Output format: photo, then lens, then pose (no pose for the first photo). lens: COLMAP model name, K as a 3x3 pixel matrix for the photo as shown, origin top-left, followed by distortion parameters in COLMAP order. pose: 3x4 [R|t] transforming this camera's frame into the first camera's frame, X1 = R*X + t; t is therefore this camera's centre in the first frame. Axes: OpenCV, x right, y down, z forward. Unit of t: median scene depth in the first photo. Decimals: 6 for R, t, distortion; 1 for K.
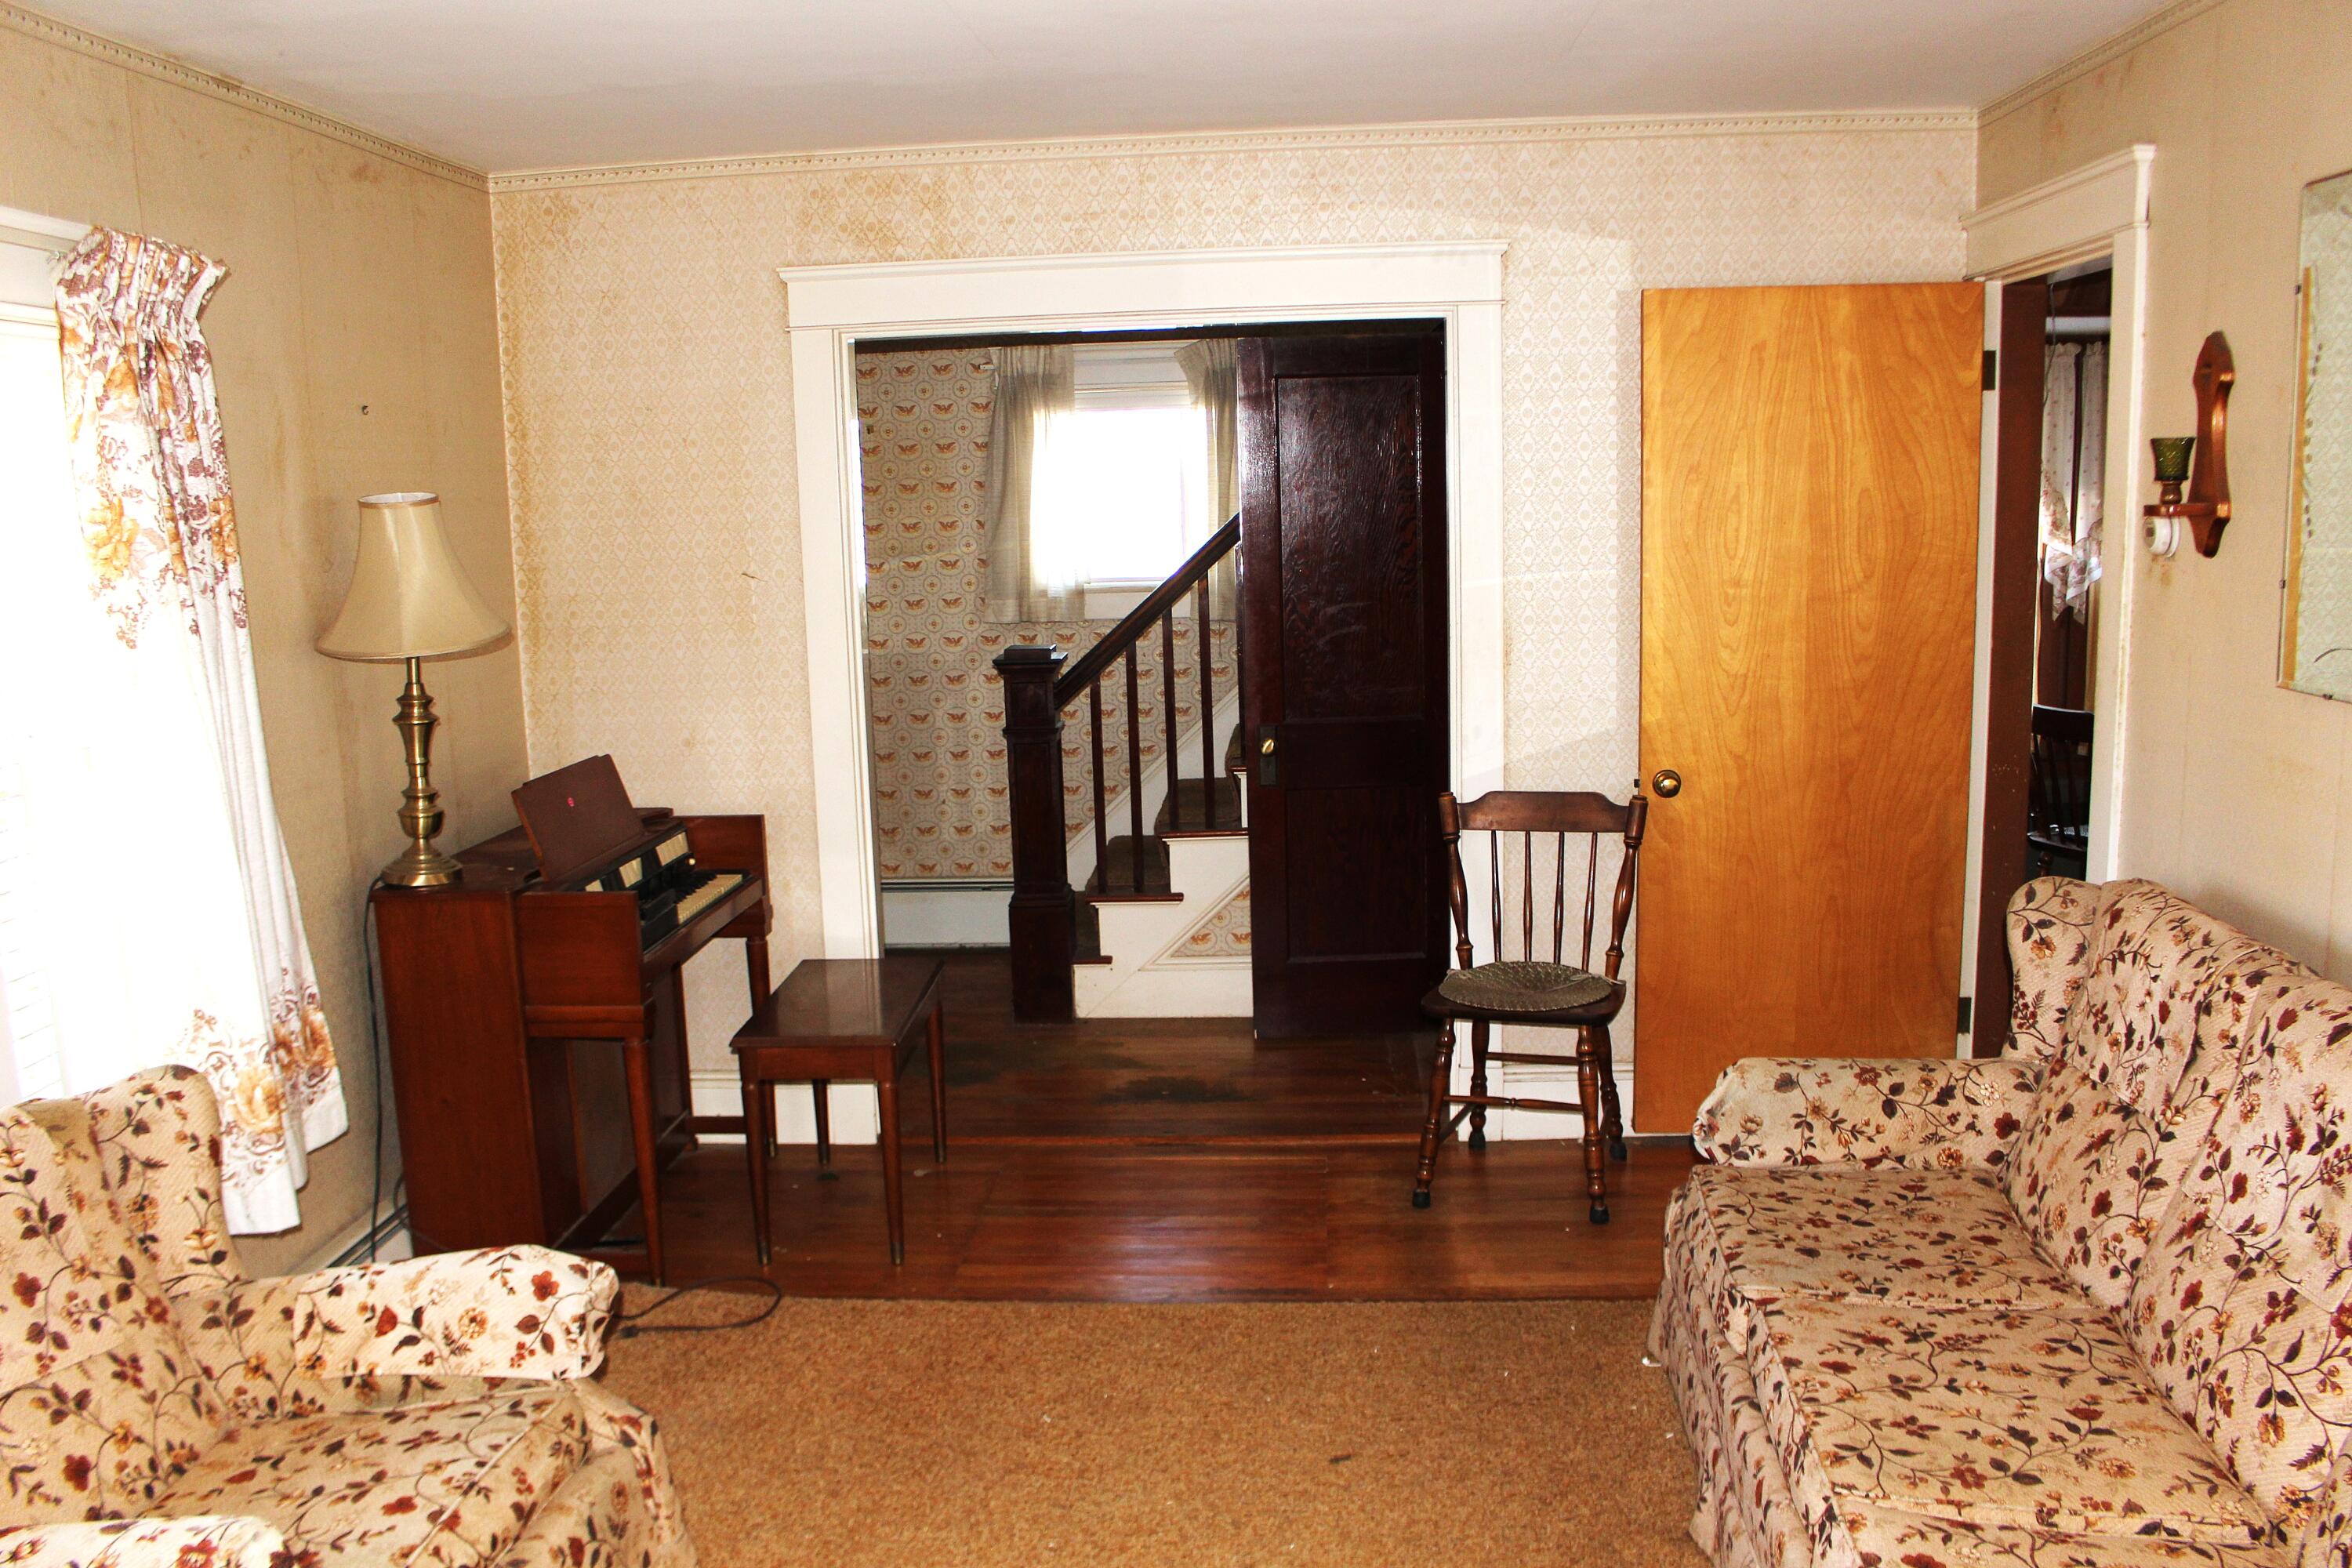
lens RADIAL K [[1942.6, 0, 1176.7], [0, 1942.6, 786.9], [0, 0, 1]] dist [-0.005934, 0.000824]
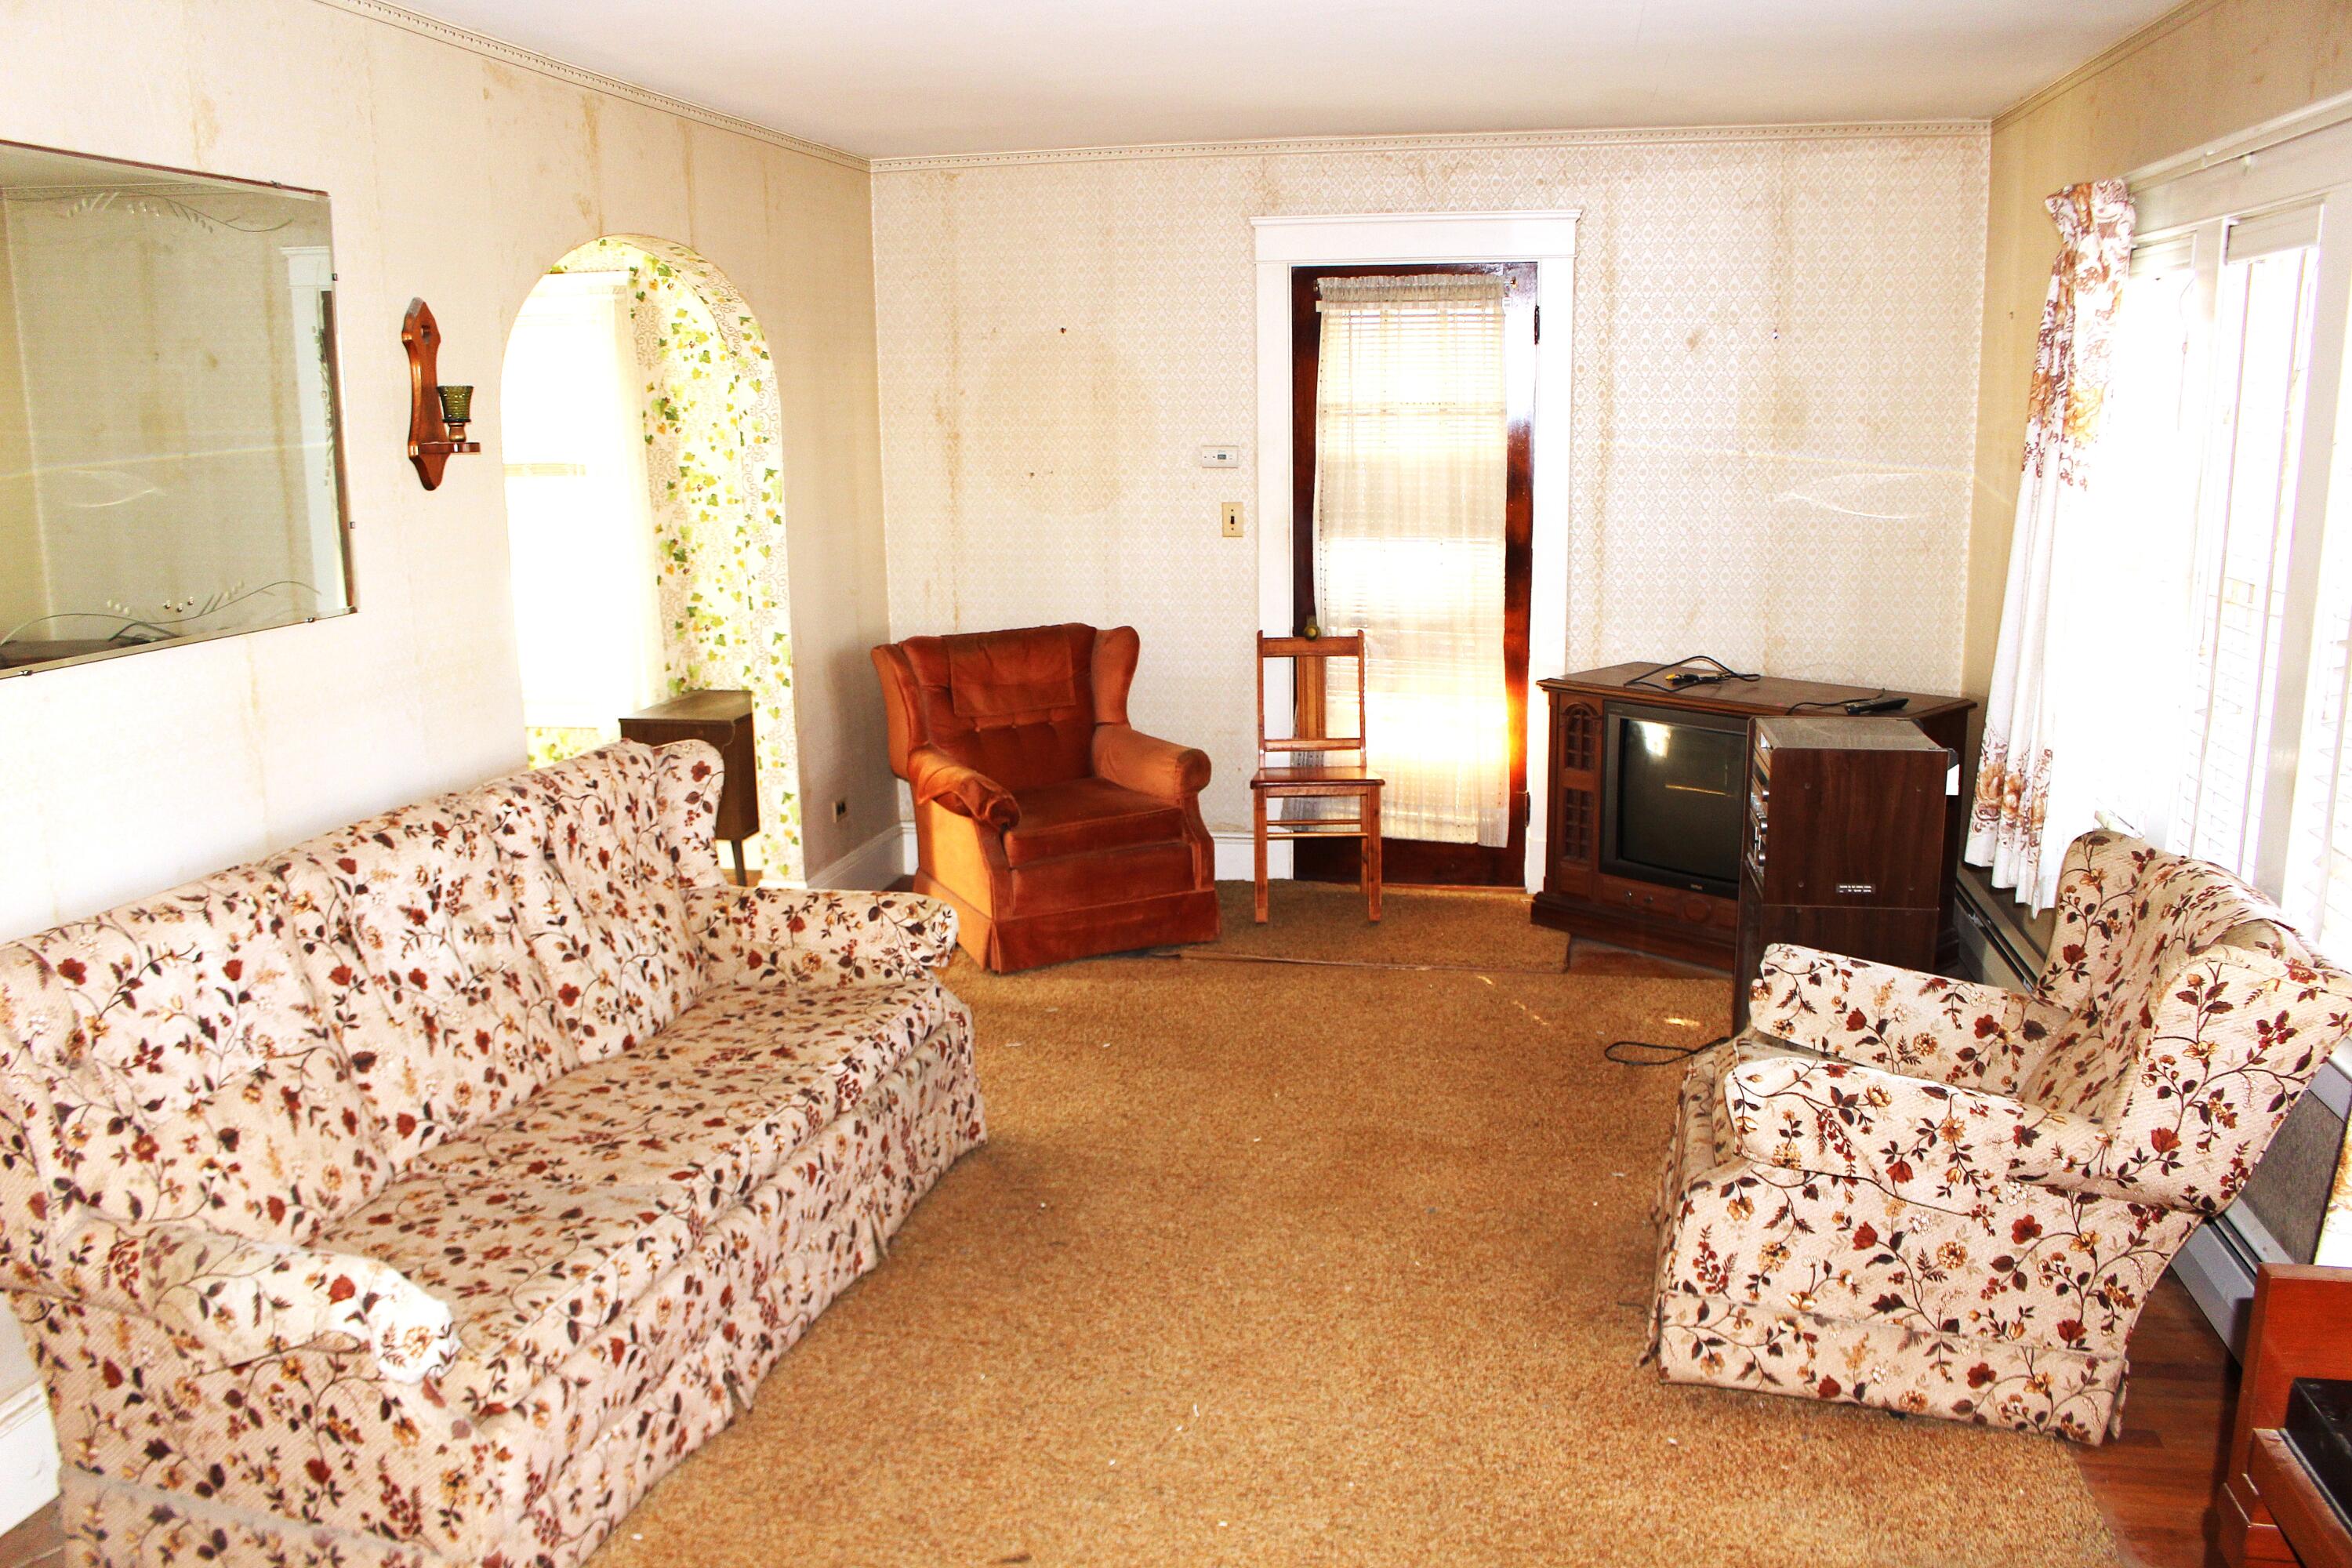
lens RADIAL K [[1942.6, 0, 1180.1], [0, 1942.6, 790.6], [0, 0, 1]] dist [-0.005934, 0.000824]
pose [[-0.991309, 0.014394, 0.130761, -0.131621], [0.059889, 0.934396, 0.351165, -0.334571], [-0.117128, 0.355944, -0.927138, 2.069106]]
